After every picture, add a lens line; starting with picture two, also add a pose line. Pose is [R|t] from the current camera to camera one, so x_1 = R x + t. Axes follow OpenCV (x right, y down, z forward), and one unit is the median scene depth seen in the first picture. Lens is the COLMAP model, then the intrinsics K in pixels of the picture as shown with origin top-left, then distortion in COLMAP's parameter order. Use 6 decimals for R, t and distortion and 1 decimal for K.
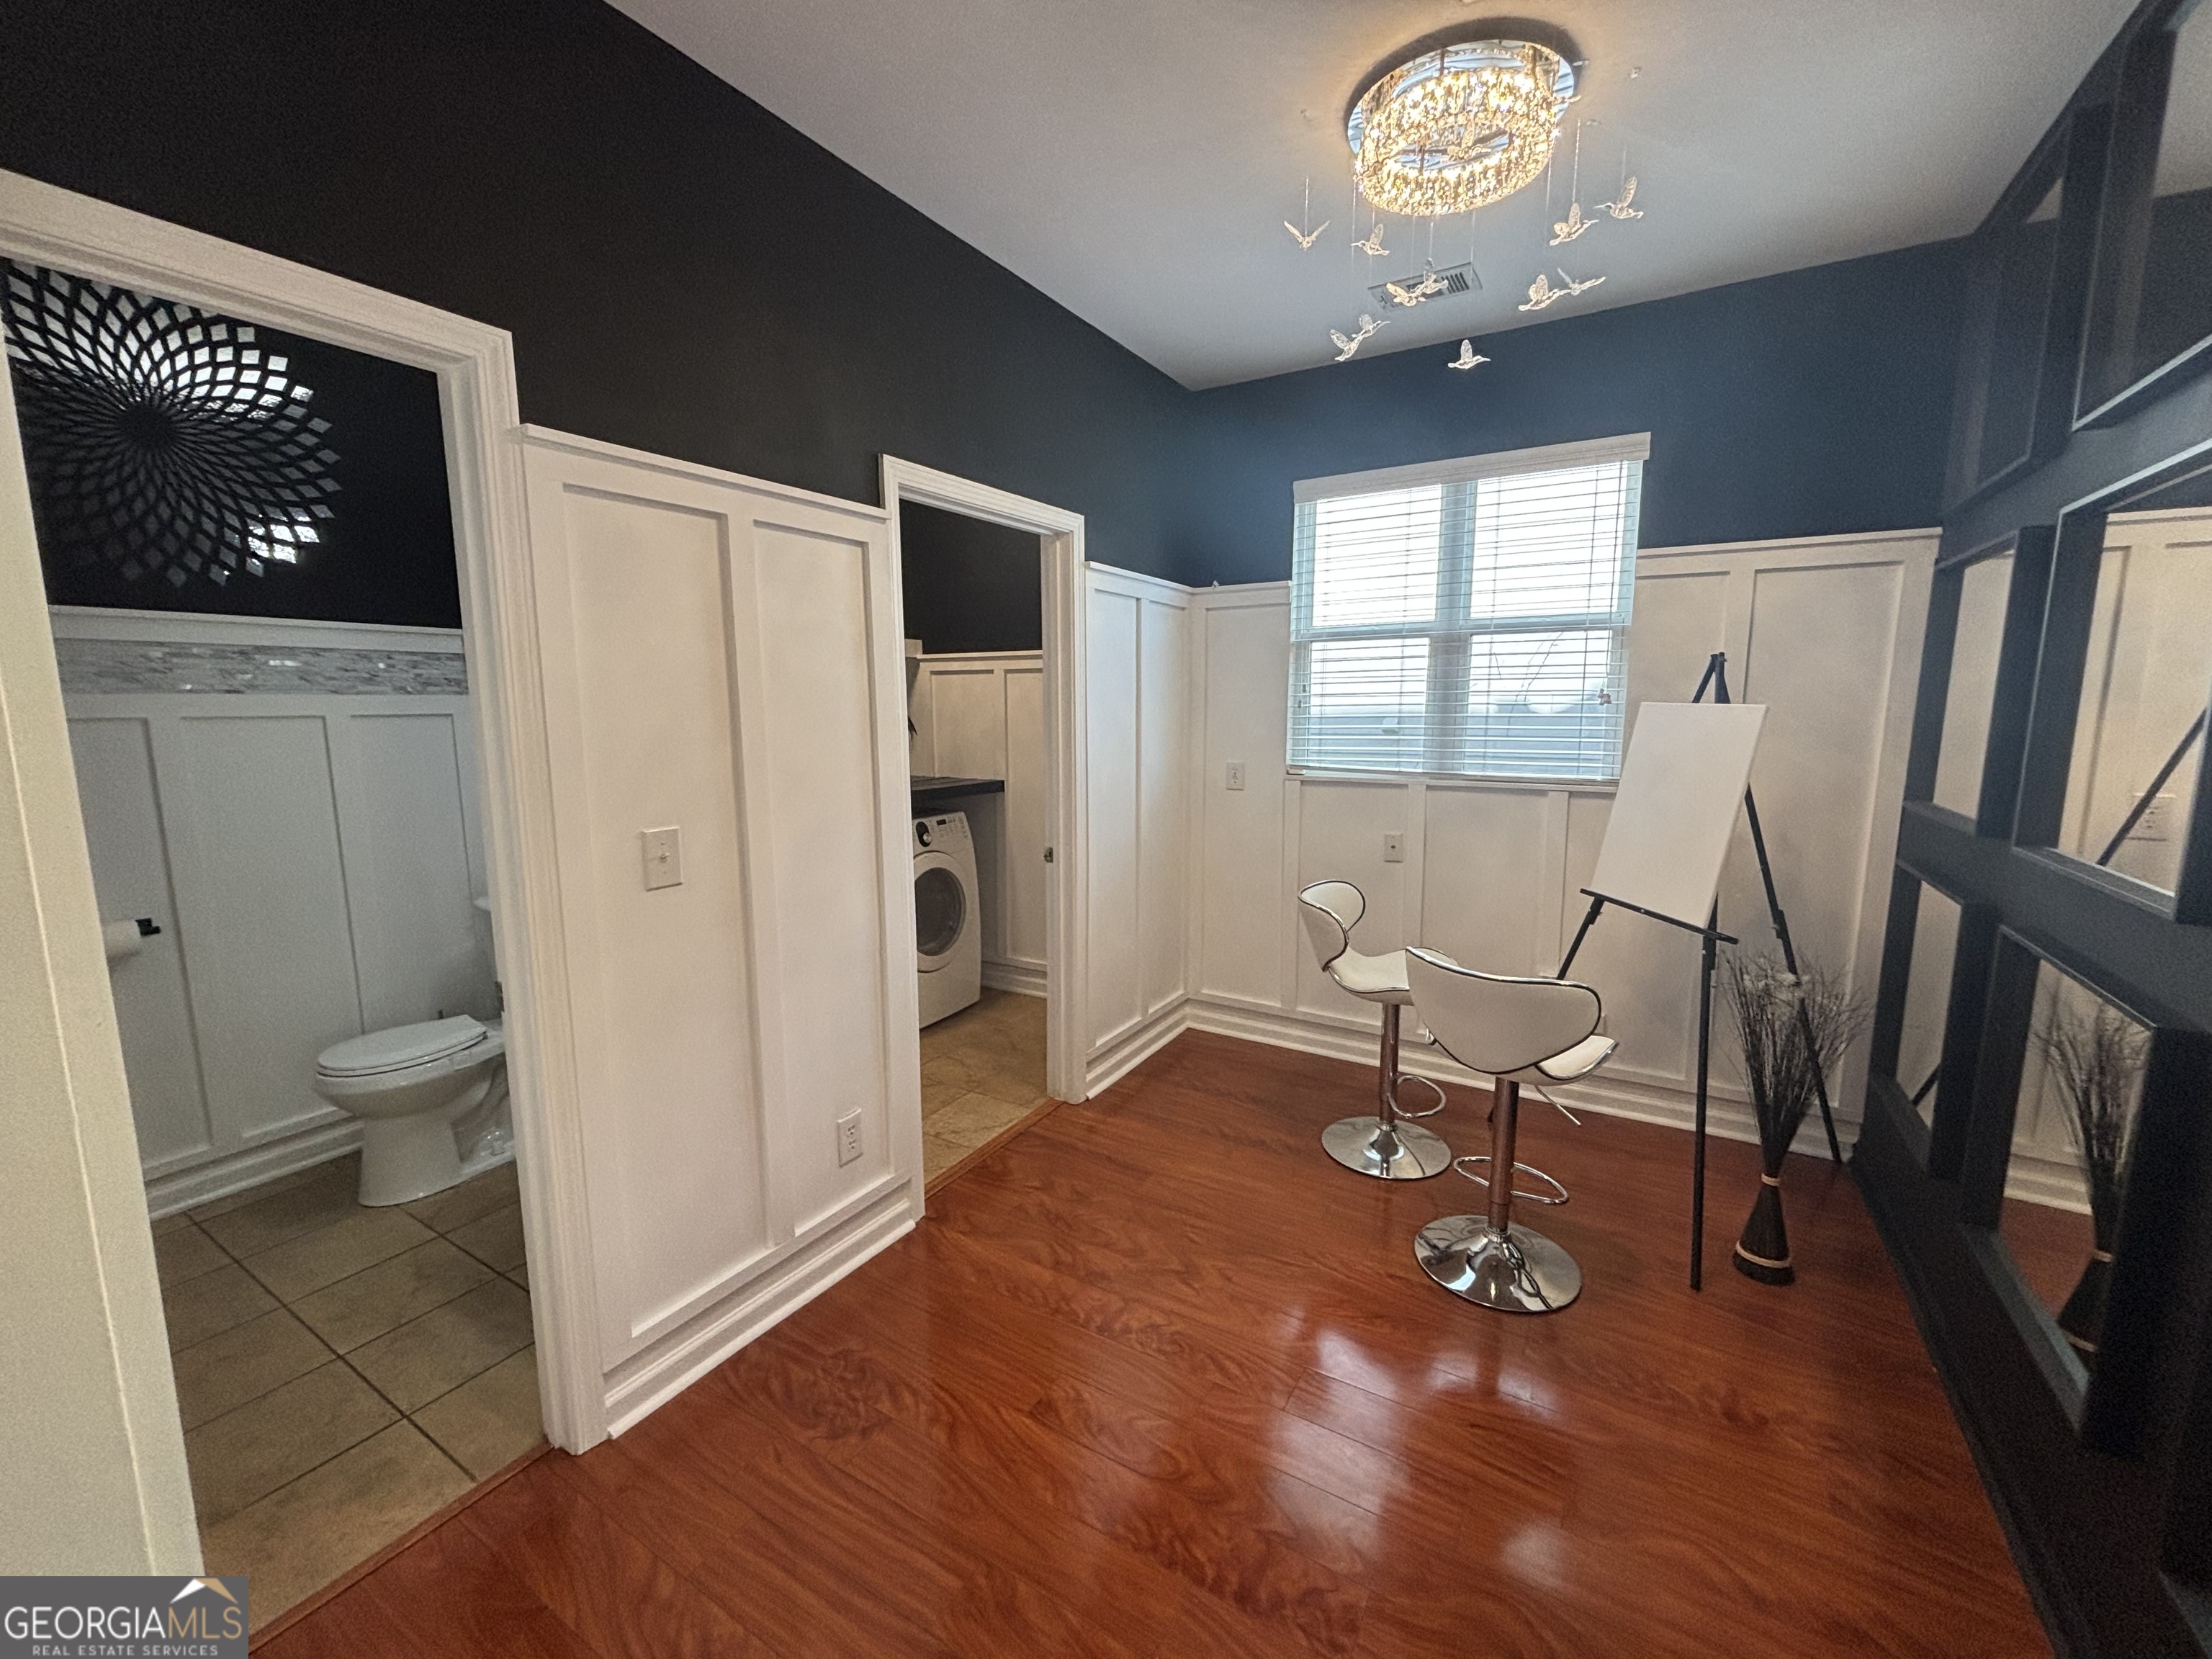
lens RADIAL K [[890.7, 0, 1104.5], [0, 890.7, 824.2], [0, 0, 1]] dist [0.003970, -0.001868]
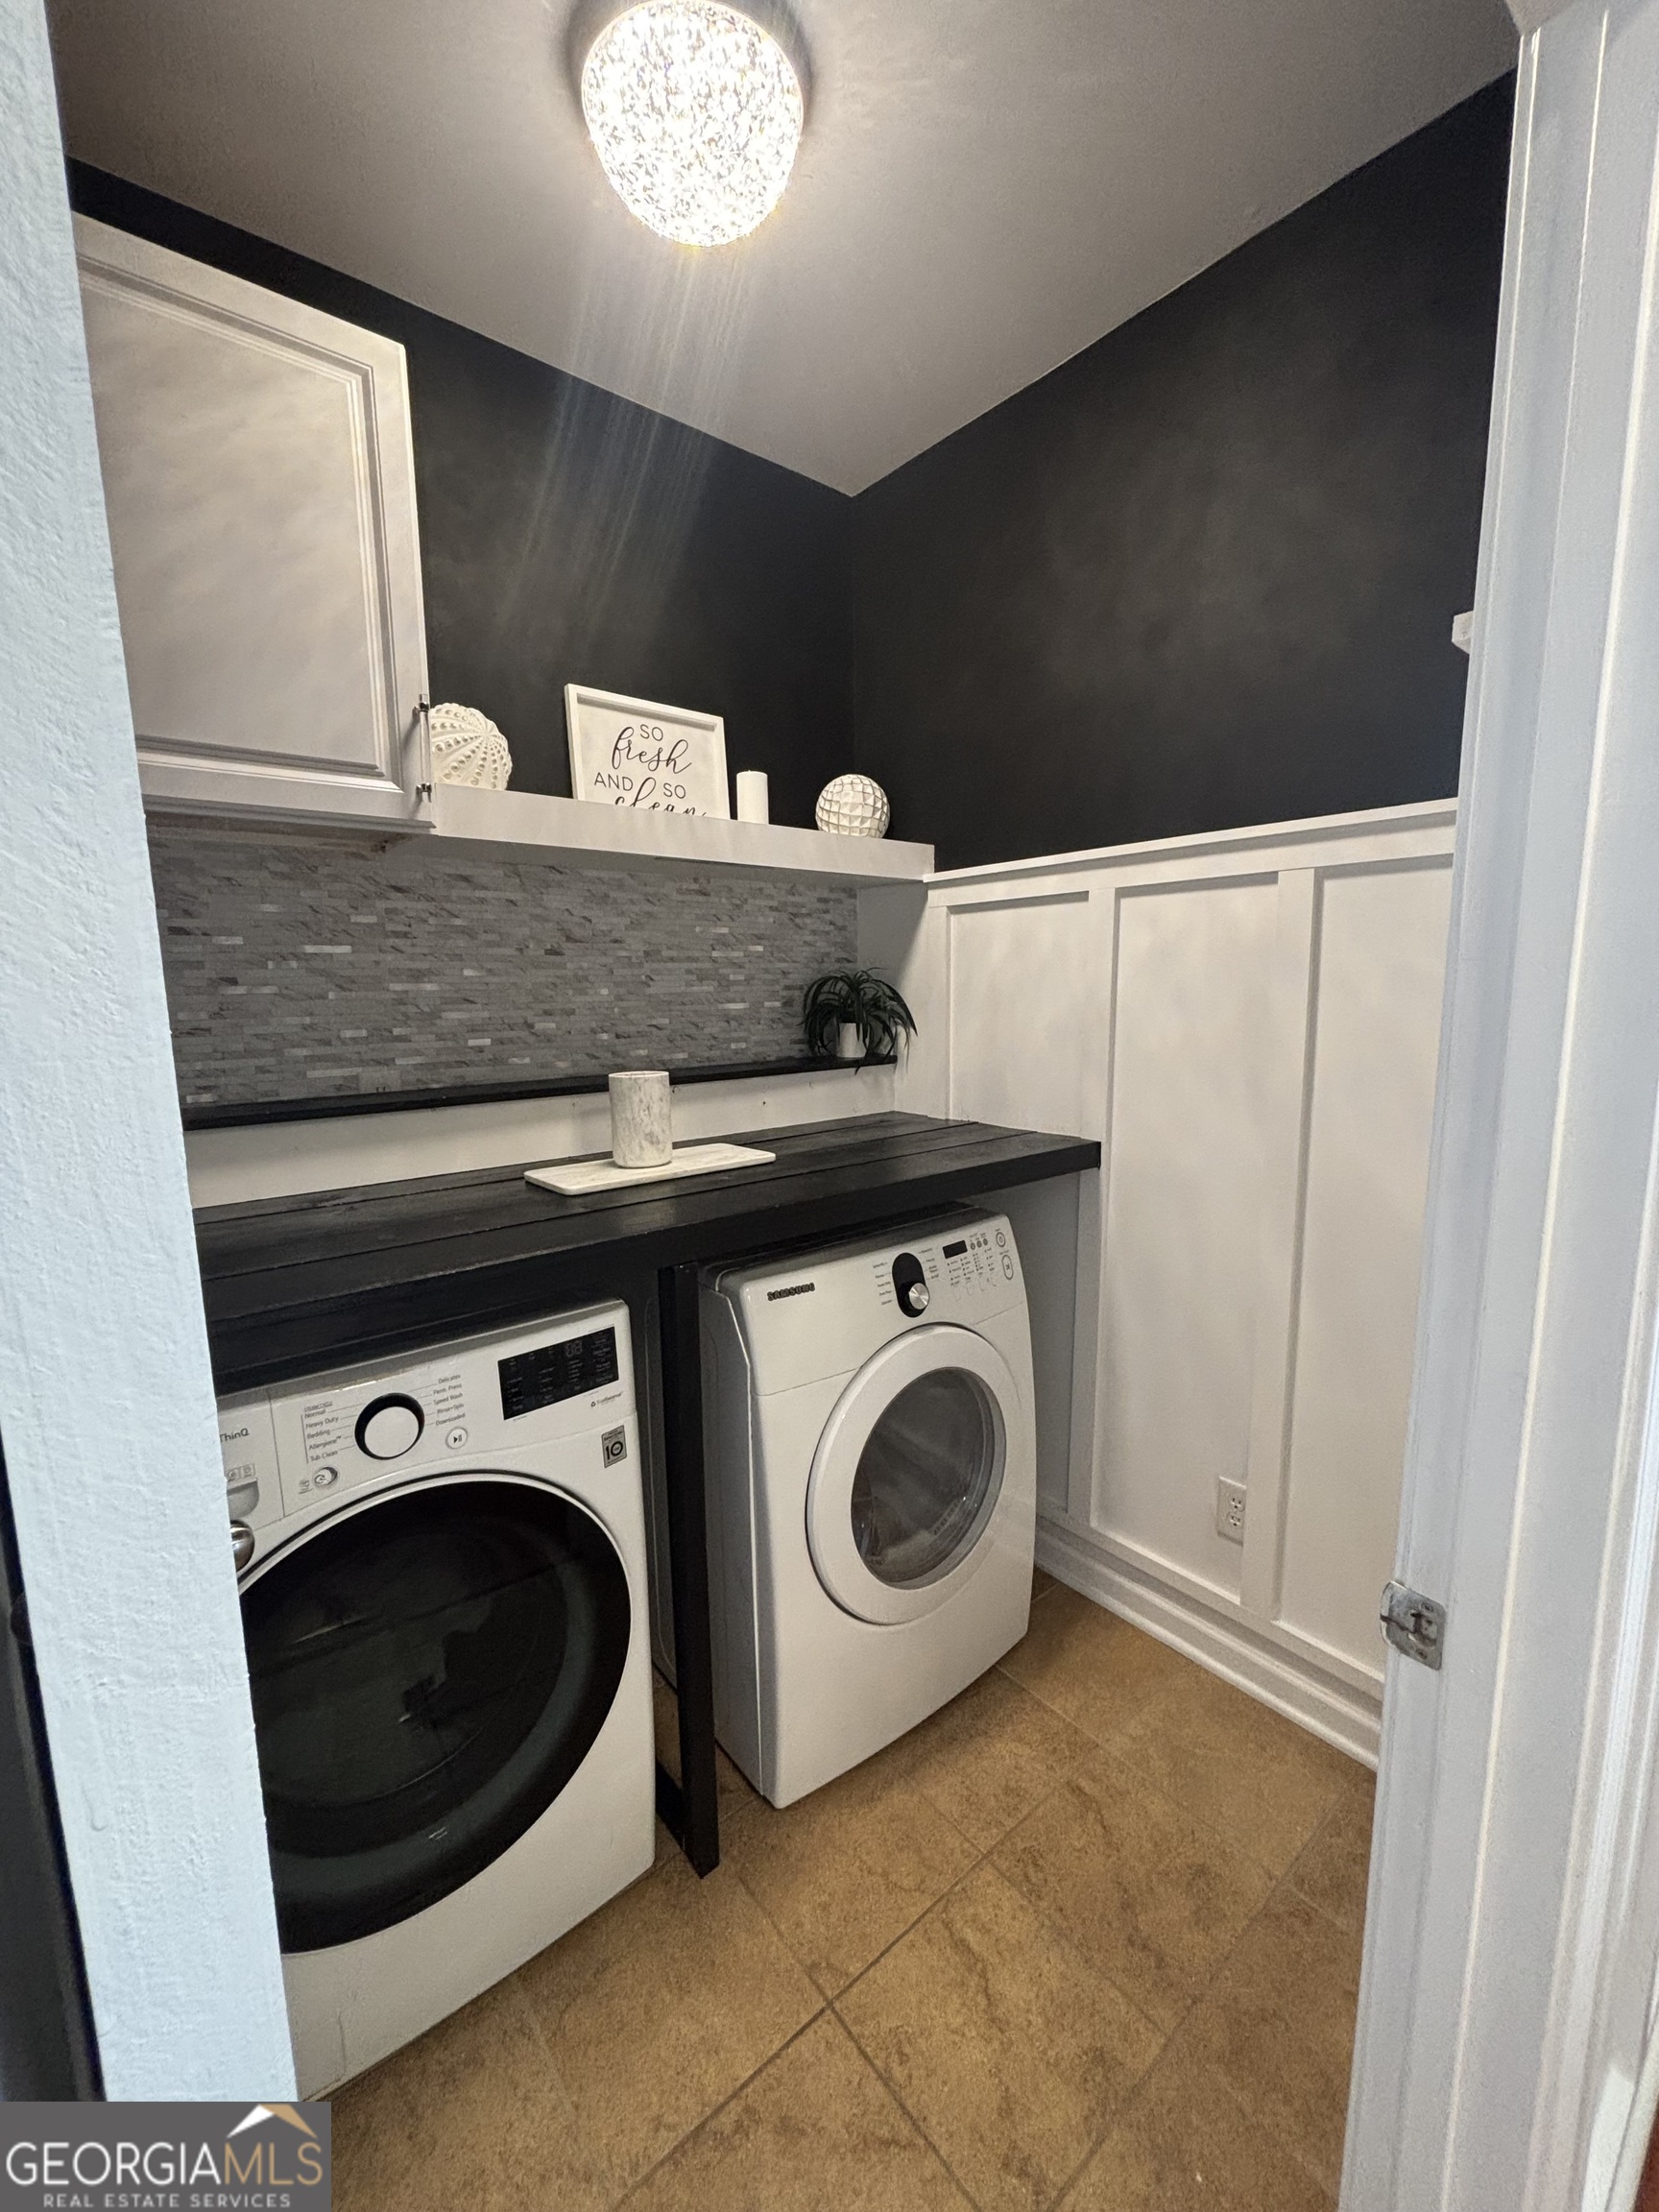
lens RADIAL K [[890.7, 0, 830.1], [0, 890.7, 1110.0], [0, 0, 1]] dist [0.003970, -0.001868]
pose [[0.943976, 0.039512, -0.327641, -0.197268], [-0.037755, 0.999218, 0.011722, -0.135432], [0.327848, 0.001305, 0.944730, 1.113324]]
